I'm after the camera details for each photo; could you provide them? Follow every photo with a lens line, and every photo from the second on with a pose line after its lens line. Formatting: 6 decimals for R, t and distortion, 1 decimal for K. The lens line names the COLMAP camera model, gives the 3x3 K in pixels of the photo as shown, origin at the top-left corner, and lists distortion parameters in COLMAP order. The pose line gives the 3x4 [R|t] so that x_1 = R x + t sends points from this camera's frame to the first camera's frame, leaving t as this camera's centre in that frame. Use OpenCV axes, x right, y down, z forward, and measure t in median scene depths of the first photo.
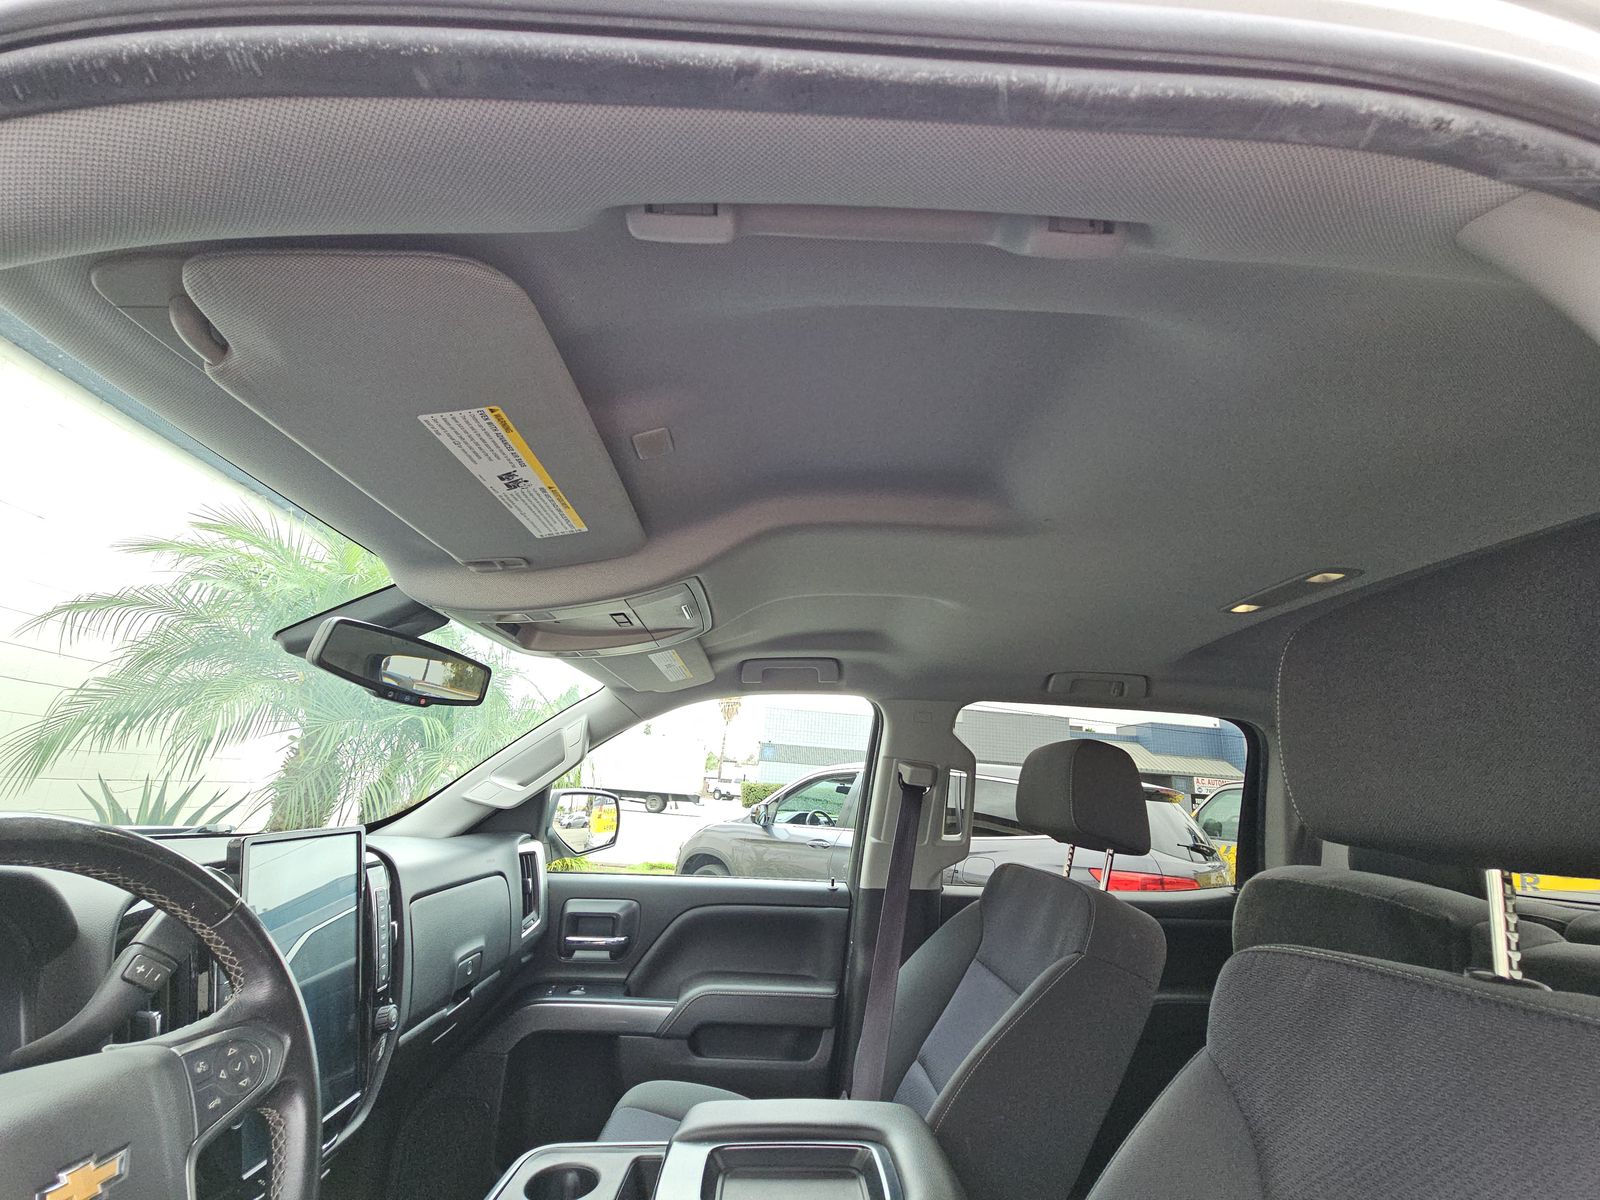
lens RADIAL K [[645.5, 0, 800.0], [0, 645.5, 600.0], [0, 0, 1]] dist [0.018179, -0.012169]
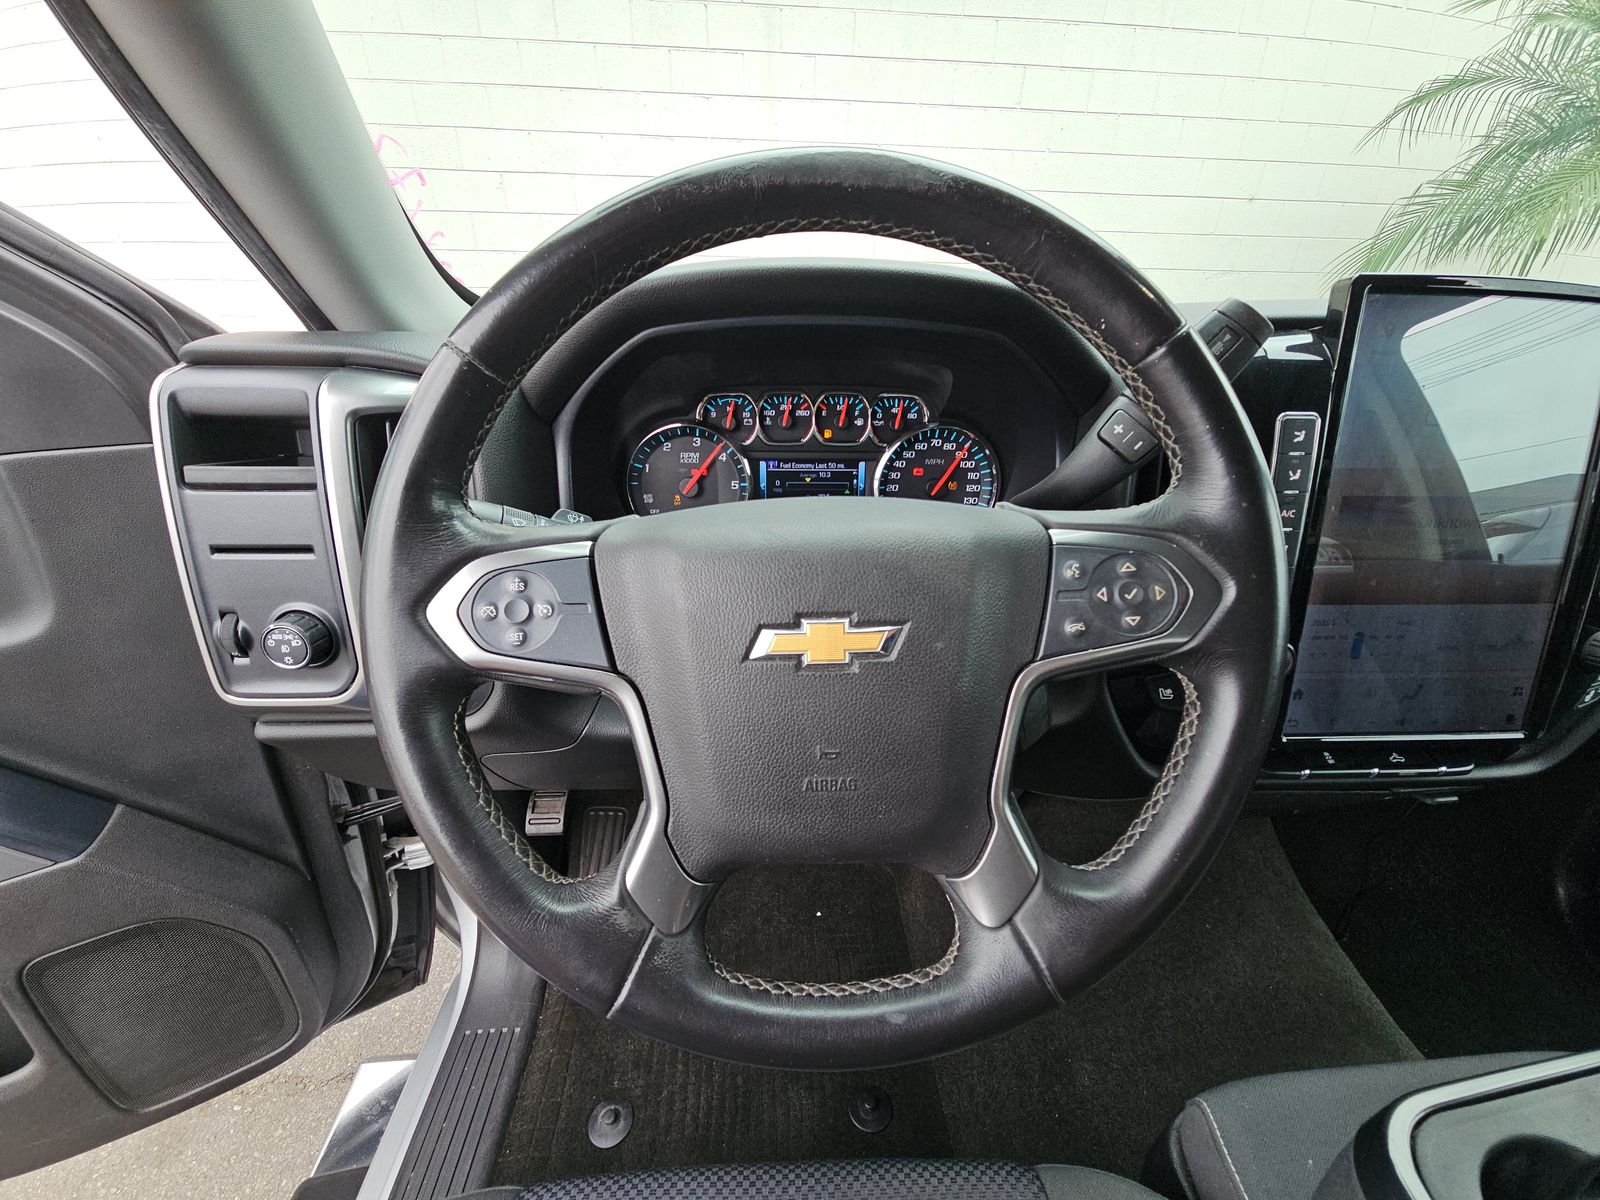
lens RADIAL K [[661.0, 0, 800.0], [0, 661.0, 600.0], [0, 0, 1]] dist [0.000193, -0.008437]
pose [[0.005196, 0.394586, -0.918844, -0.083276], [0.263870, 0.885749, 0.381866, 0.122232], [0.964544, -0.244440, -0.099517, 0.236010]]
